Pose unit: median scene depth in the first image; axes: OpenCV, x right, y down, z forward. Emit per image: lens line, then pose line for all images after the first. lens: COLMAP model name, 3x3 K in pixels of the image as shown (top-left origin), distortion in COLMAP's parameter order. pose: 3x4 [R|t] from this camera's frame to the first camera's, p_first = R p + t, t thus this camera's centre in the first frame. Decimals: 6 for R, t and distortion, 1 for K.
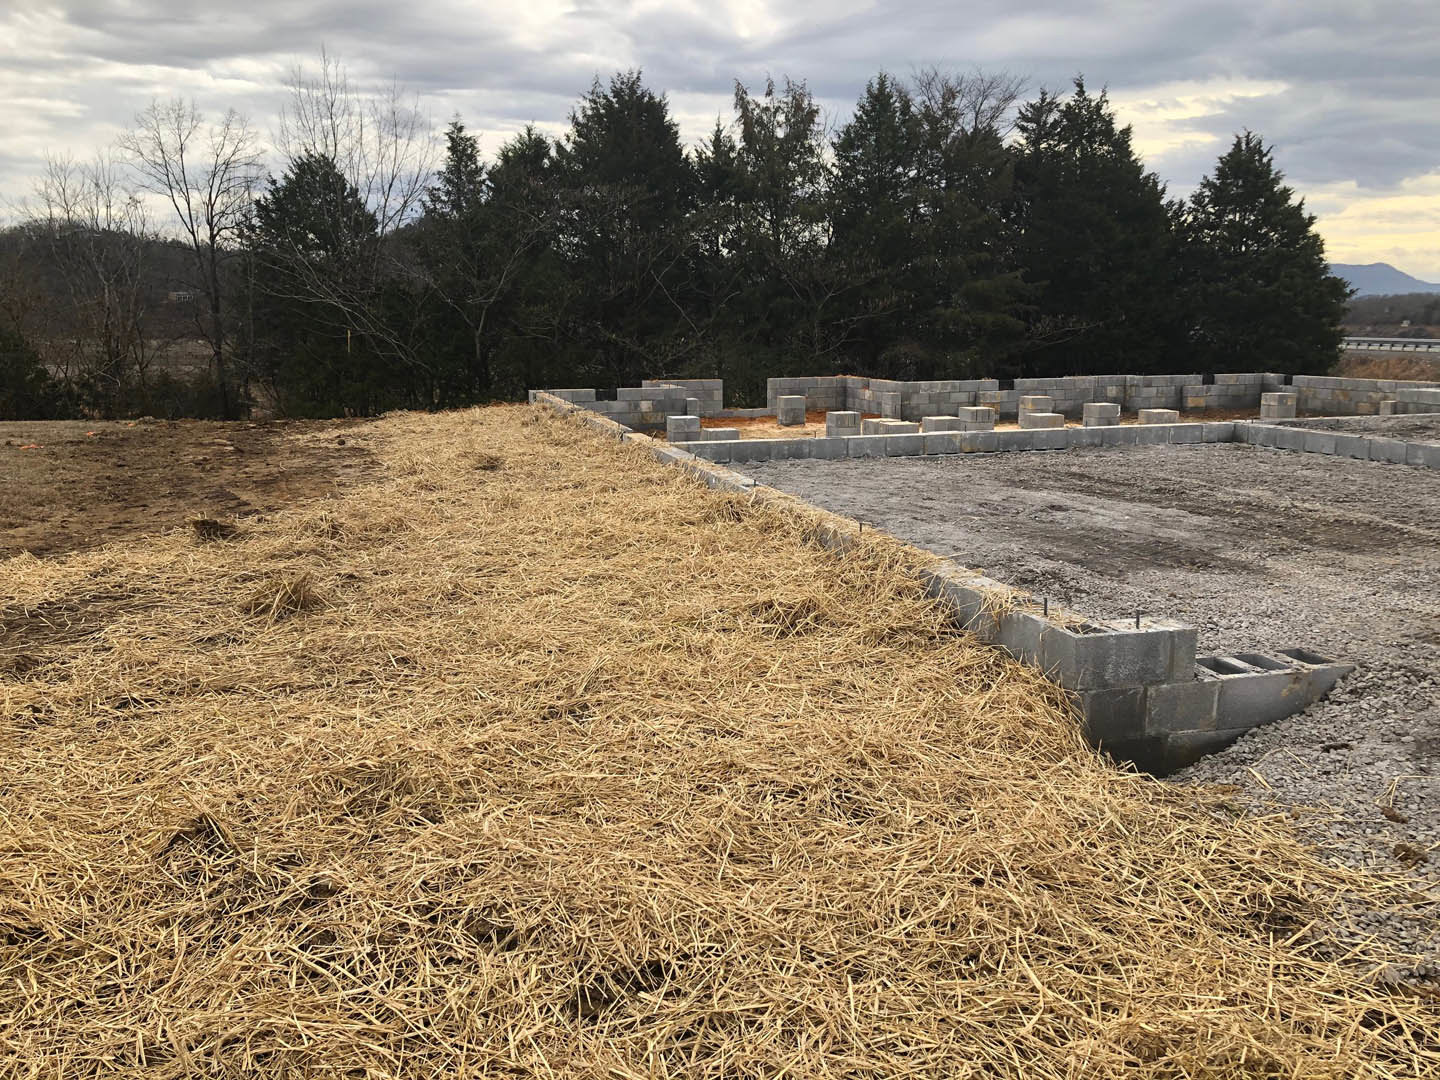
lens RADIAL K [[1113.2, 0, 720.0], [0, 1113.2, 540.0], [0, 0, 1]] dist [0.031114, -0.003197]
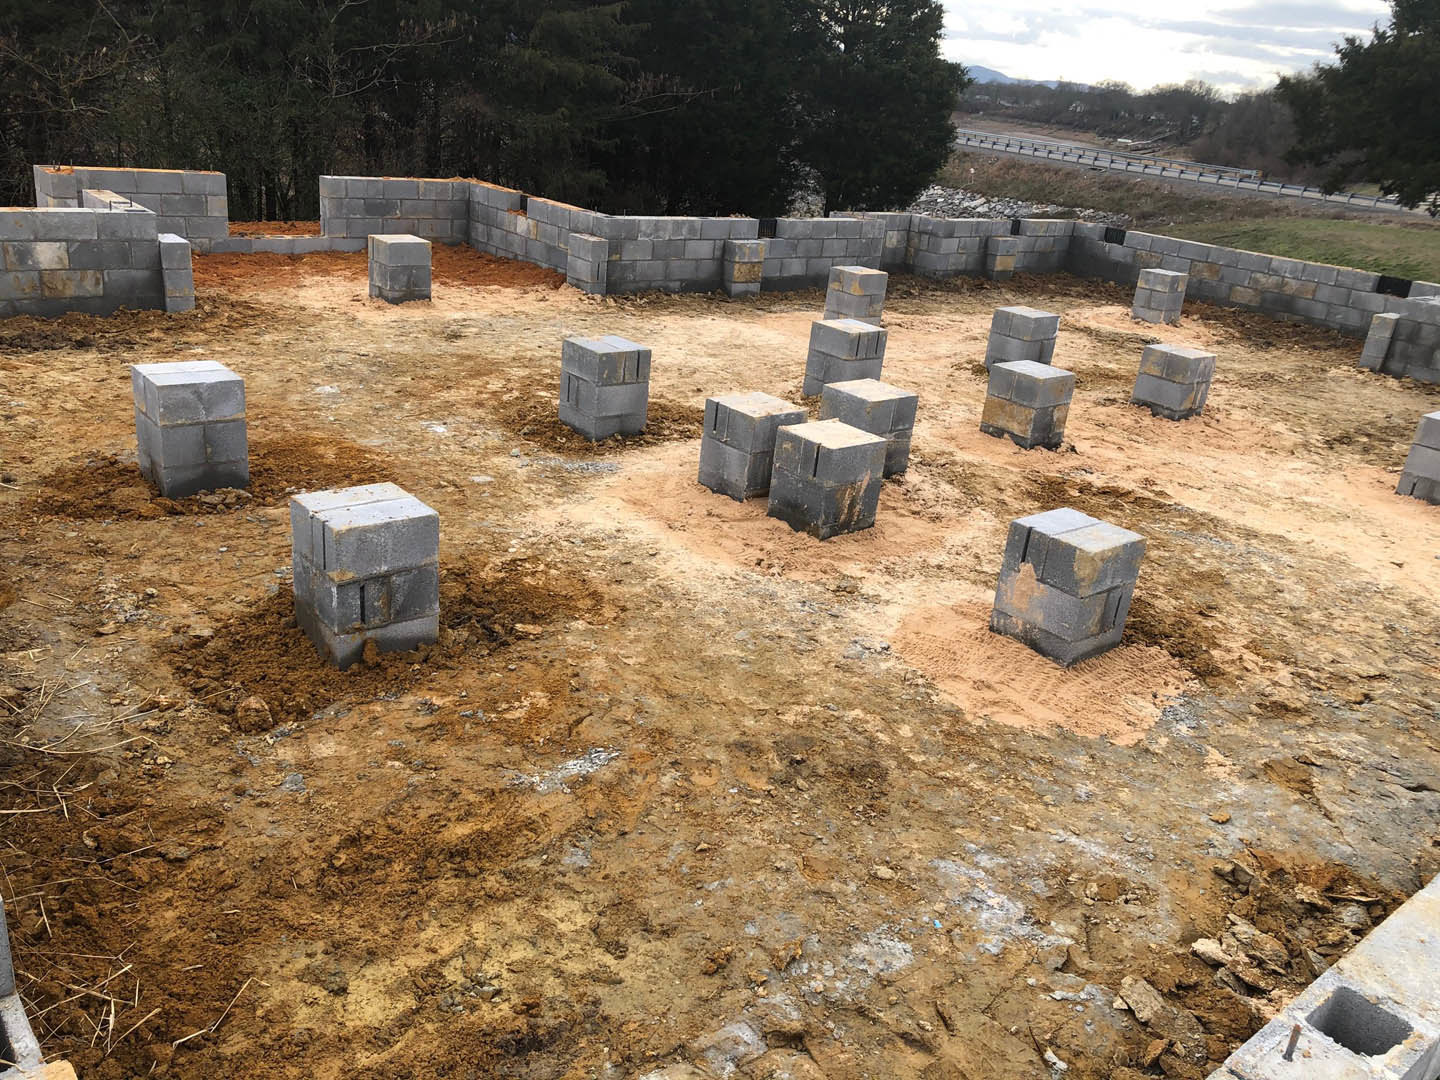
lens RADIAL K [[1113.2, 0, 720.0], [0, 1113.2, 540.0], [0, 0, 1]] dist [0.031114, -0.003197]
pose [[0.900313, -0.074441, 0.428830, -0.019147], [-0.021380, 0.976512, 0.214399, -0.071761], [-0.434718, -0.202195, 0.877575, 0.322154]]
